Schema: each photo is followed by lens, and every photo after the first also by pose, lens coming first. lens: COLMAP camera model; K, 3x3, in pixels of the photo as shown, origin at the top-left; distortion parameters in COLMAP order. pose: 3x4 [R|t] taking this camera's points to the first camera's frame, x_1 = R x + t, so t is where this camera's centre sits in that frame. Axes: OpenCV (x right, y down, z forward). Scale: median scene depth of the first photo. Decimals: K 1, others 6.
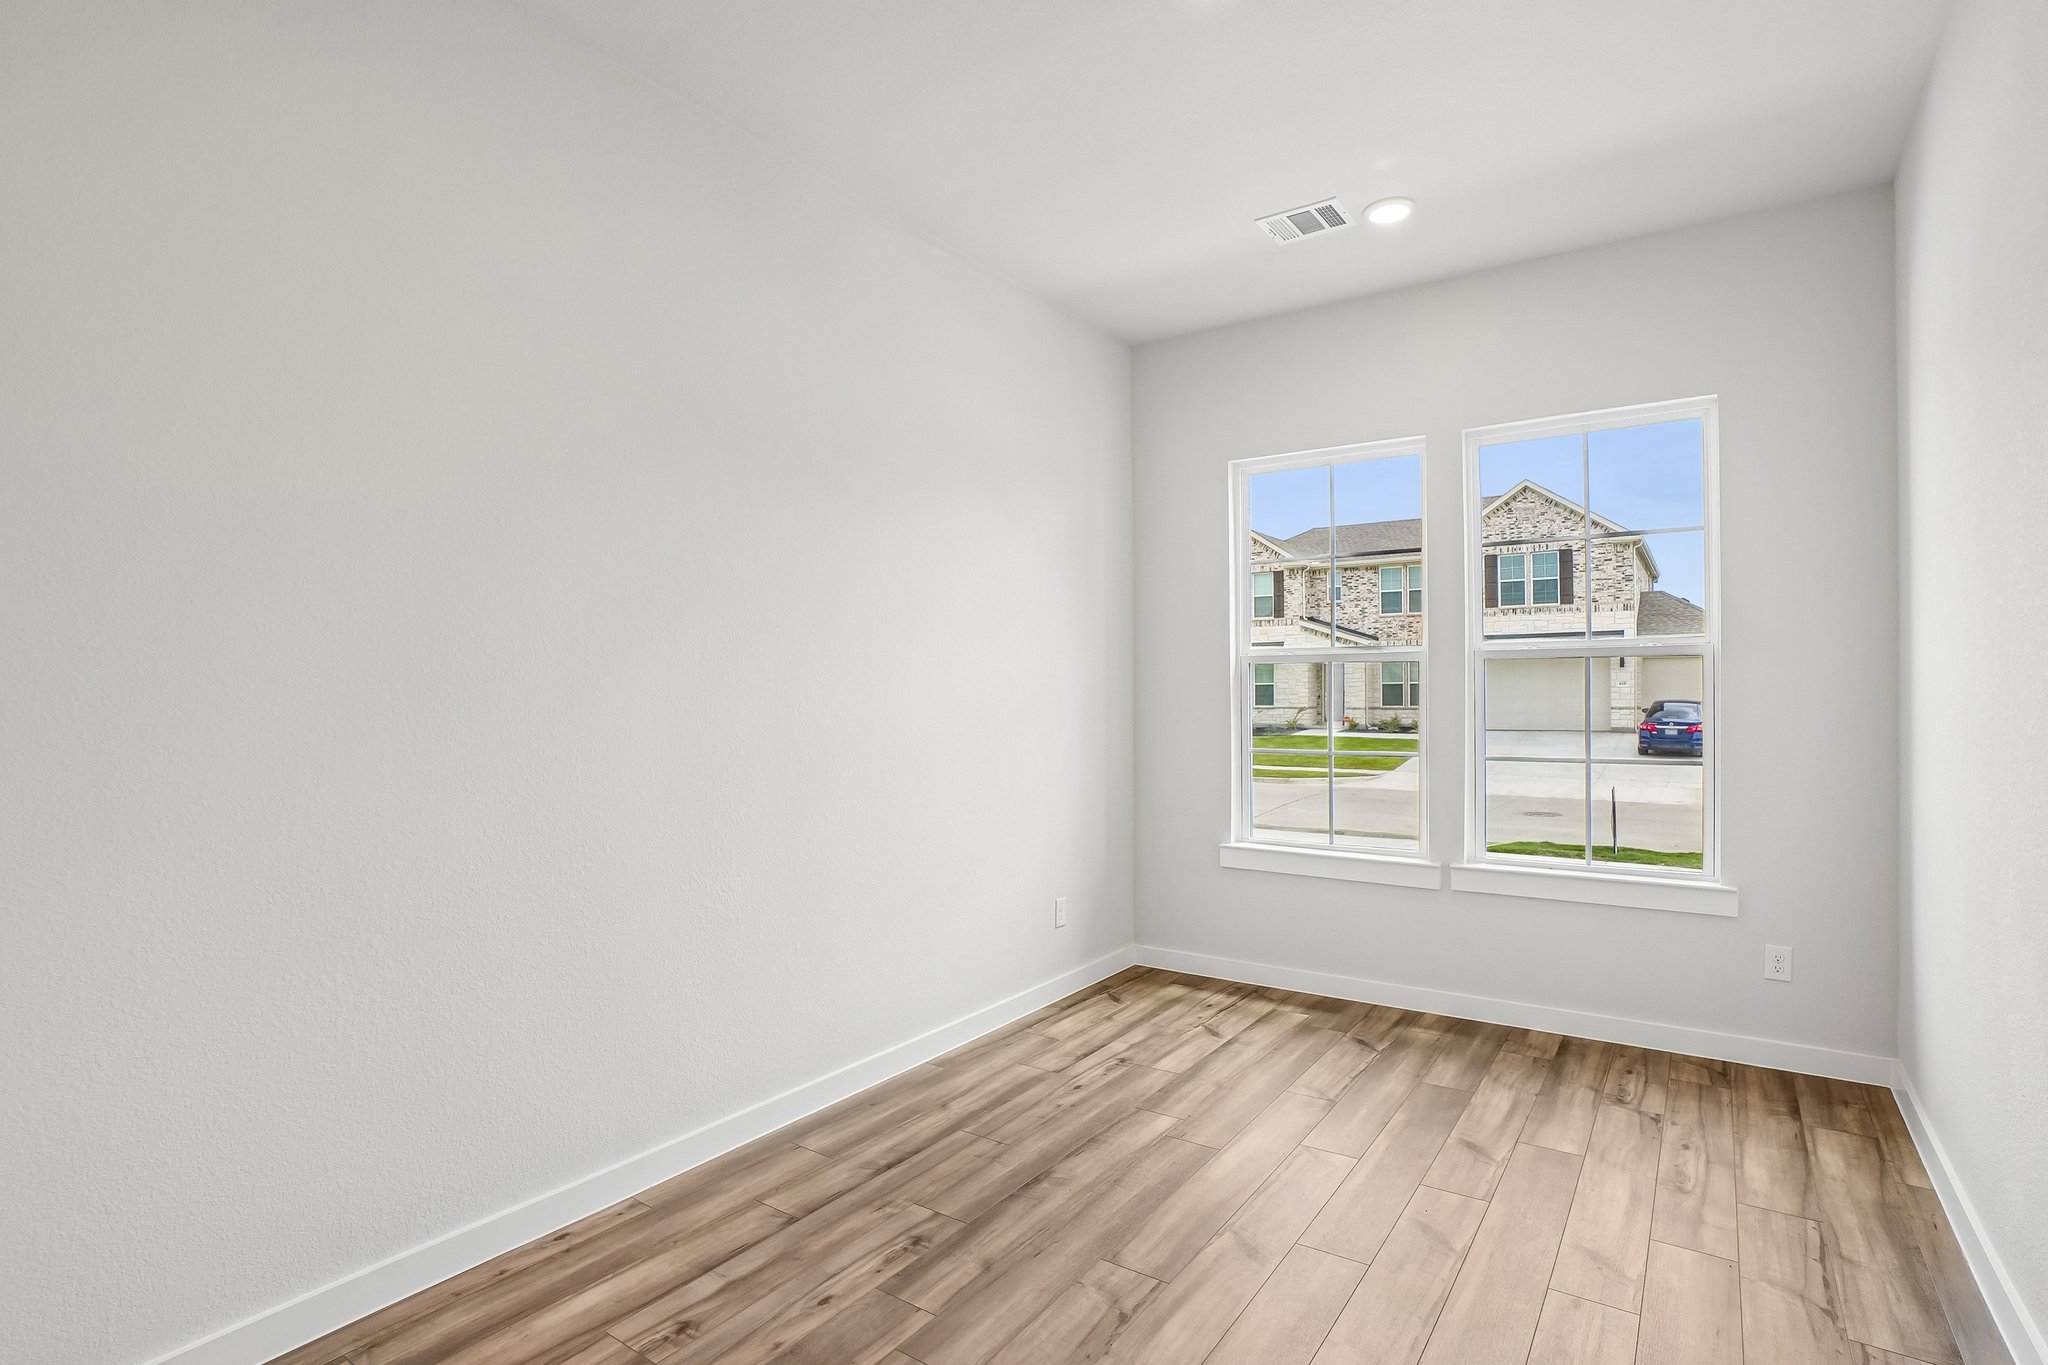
lens RADIAL K [[936.6, 0, 985.7], [0, 936.6, 670.9], [0, 0, 1]] dist [-0.057975, 0.022818]
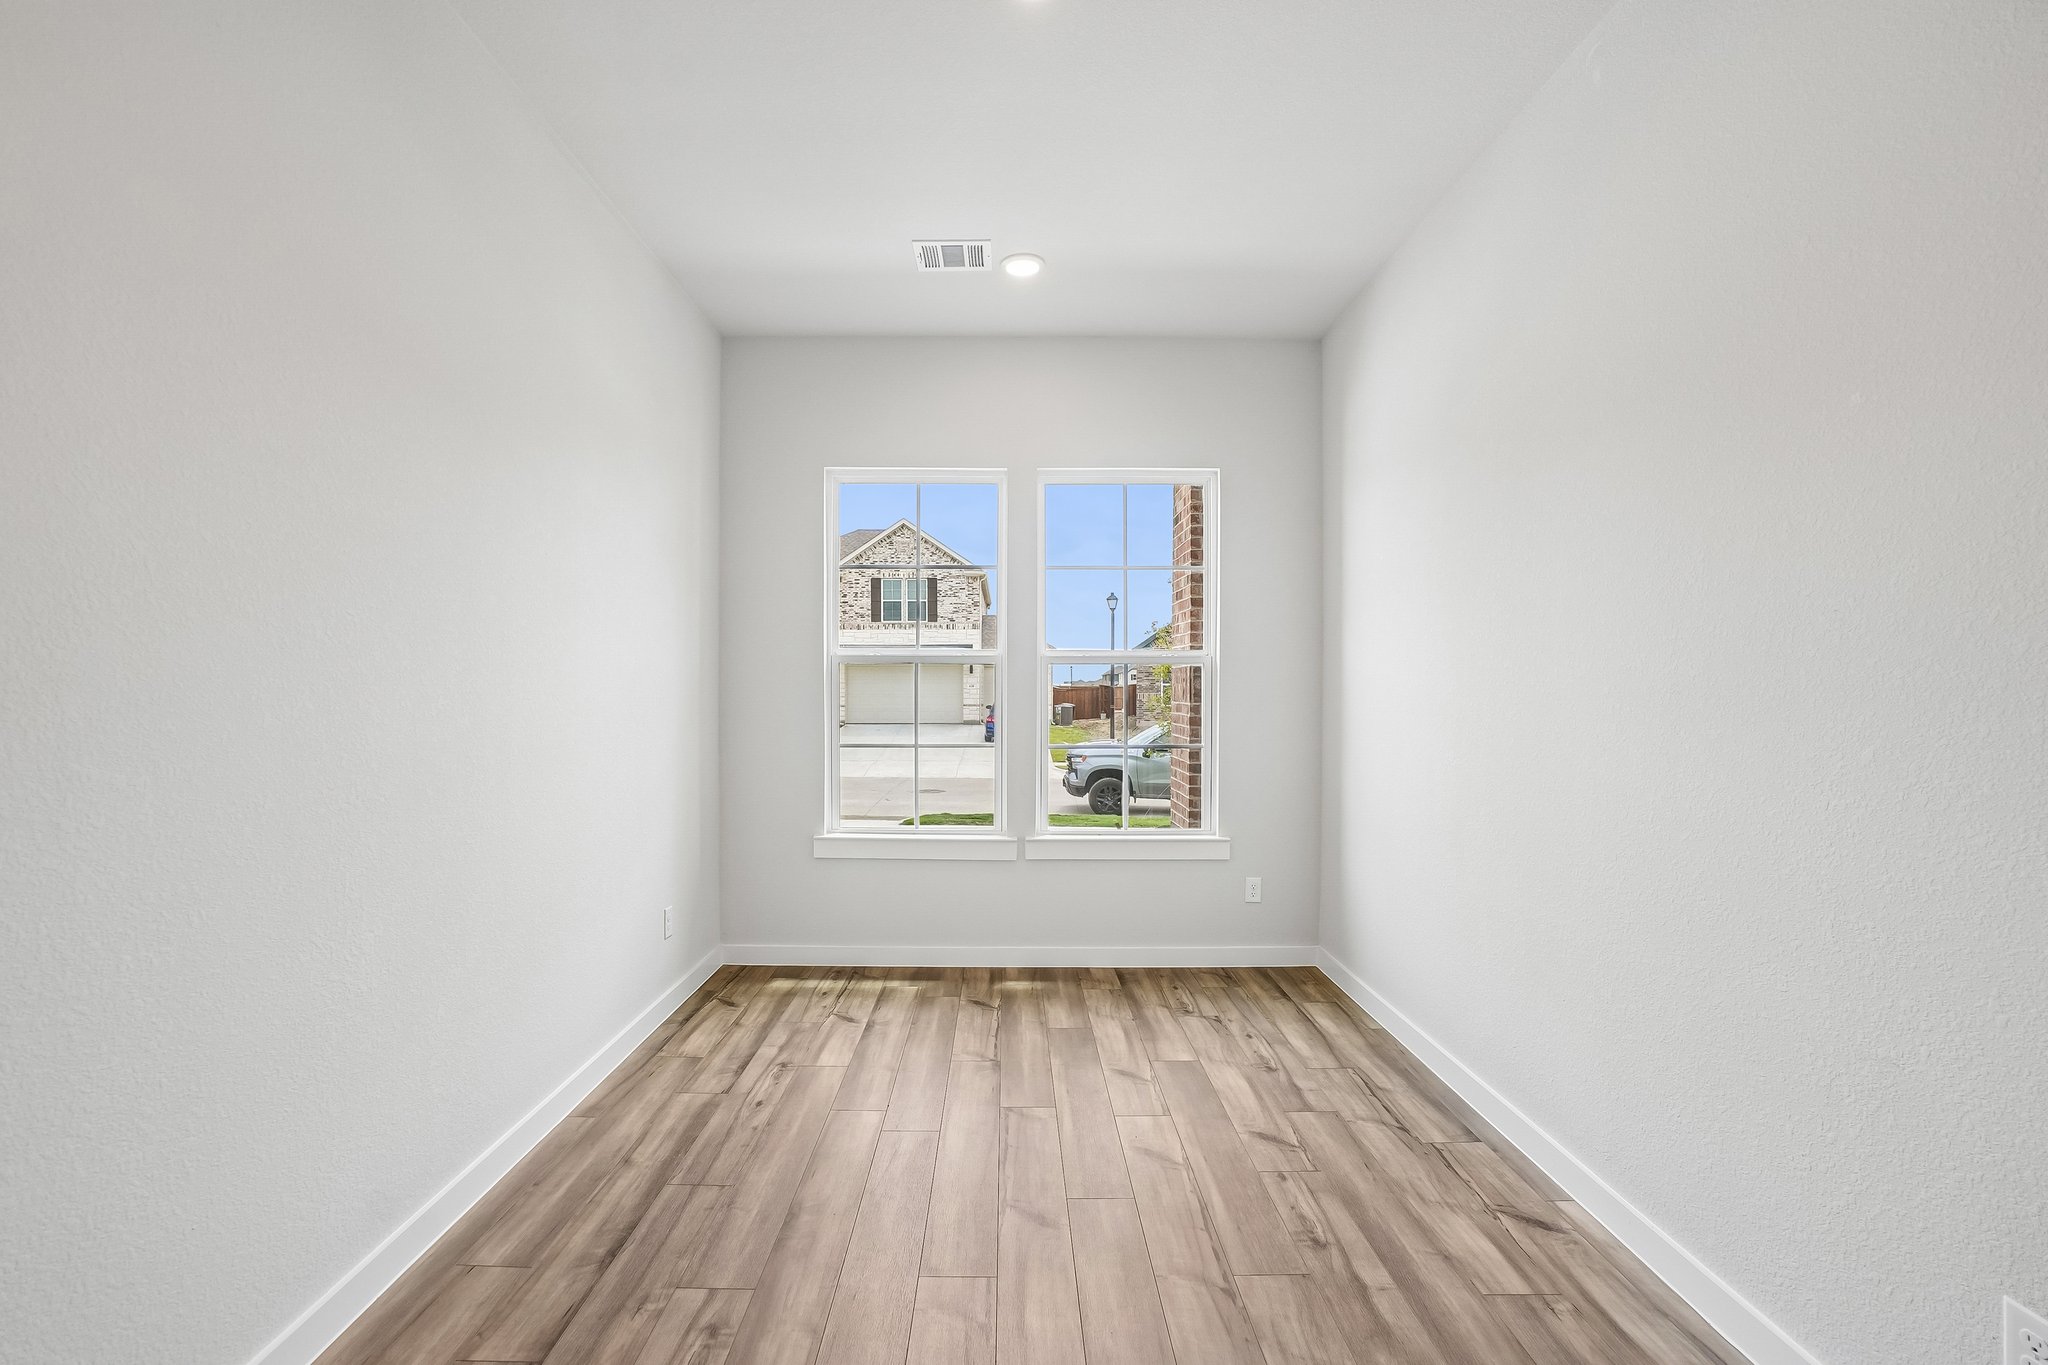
lens RADIAL K [[871.7, 0, 1007.7], [0, 871.7, 689.6], [0, 0, 1]] dist [-0.037053, 0.000557]
pose [[0.830472, 0.006925, 0.557017, -0.161818], [-0.018627, 0.999709, 0.015342, 0.005112], [-0.556748, -0.023117, 0.830360, 0.115866]]
